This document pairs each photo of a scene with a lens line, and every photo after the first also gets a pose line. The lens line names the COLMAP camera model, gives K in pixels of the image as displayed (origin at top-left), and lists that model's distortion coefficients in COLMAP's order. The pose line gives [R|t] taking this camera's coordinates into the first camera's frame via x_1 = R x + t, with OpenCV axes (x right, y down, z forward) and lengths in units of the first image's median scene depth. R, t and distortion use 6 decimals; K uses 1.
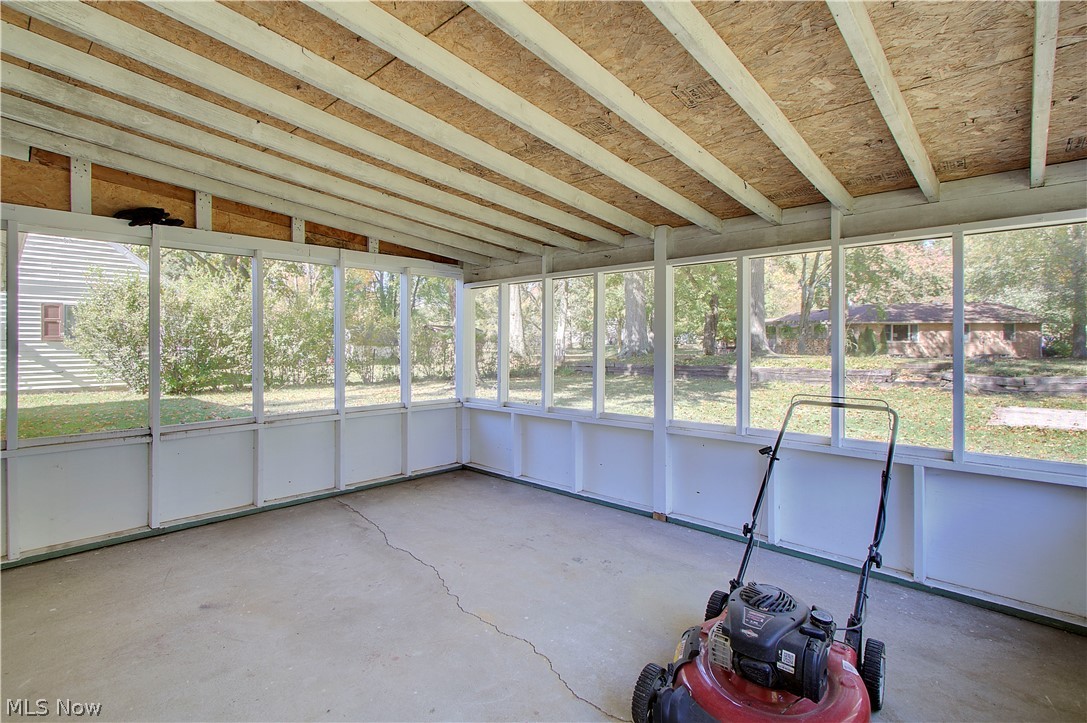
lens RADIAL K [[493.8, 0, 543.5], [0, 493.8, 361.5], [0, 0, 1]] dist [-0.010484, -0.000029]
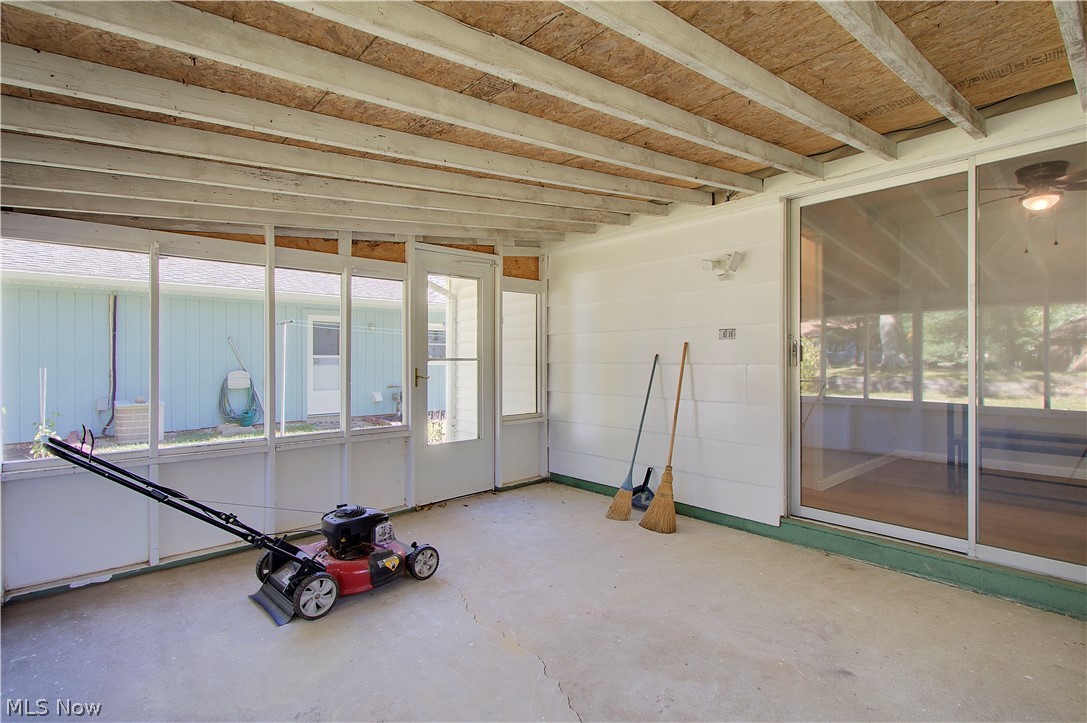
lens RADIAL K [[493.8, 0, 543.5], [0, 493.8, 361.5], [0, 0, 1]] dist [-0.010484, -0.000029]
pose [[-0.994906, 0.002701, 0.100773, -0.275854], [0.006452, 0.999298, 0.036910, -0.065209], [-0.100603, 0.037372, -0.994225, 1.940217]]
